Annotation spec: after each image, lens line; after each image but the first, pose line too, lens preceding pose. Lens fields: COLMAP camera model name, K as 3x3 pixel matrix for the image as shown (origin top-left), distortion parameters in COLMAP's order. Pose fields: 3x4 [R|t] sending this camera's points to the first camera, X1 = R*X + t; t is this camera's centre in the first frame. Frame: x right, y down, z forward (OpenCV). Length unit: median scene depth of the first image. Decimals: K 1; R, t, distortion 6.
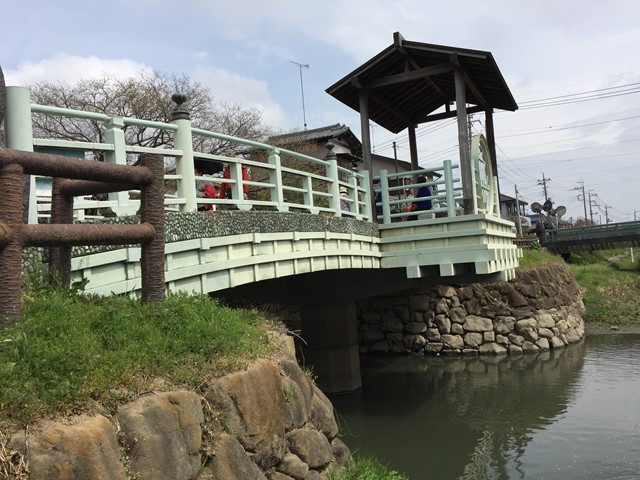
lens RADIAL K [[548.4, 0, 320.3], [0, 548.4, 233.7], [0, 0, 1]] dist [0.033471, -0.008299]
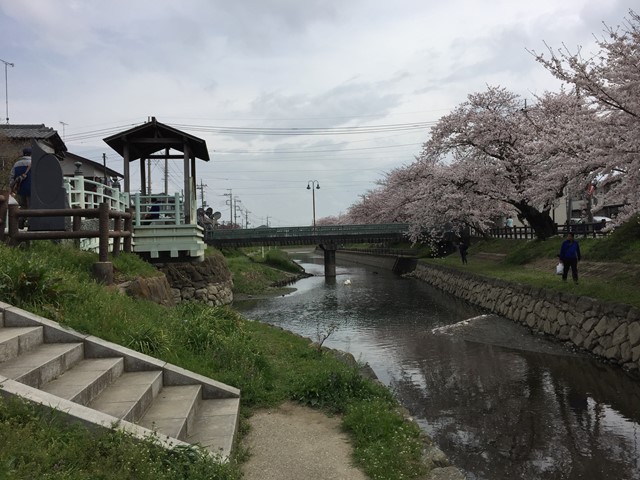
lens RADIAL K [[548.4, 0, 320.5], [0, 548.4, 238.3], [0, 0, 1]] dist [0.033471, -0.008299]
pose [[0.814442, 0.056075, 0.577529, -0.258236], [-0.068163, 0.997674, -0.000745, -0.010314], [-0.576227, -0.038759, 0.816370, -0.459352]]
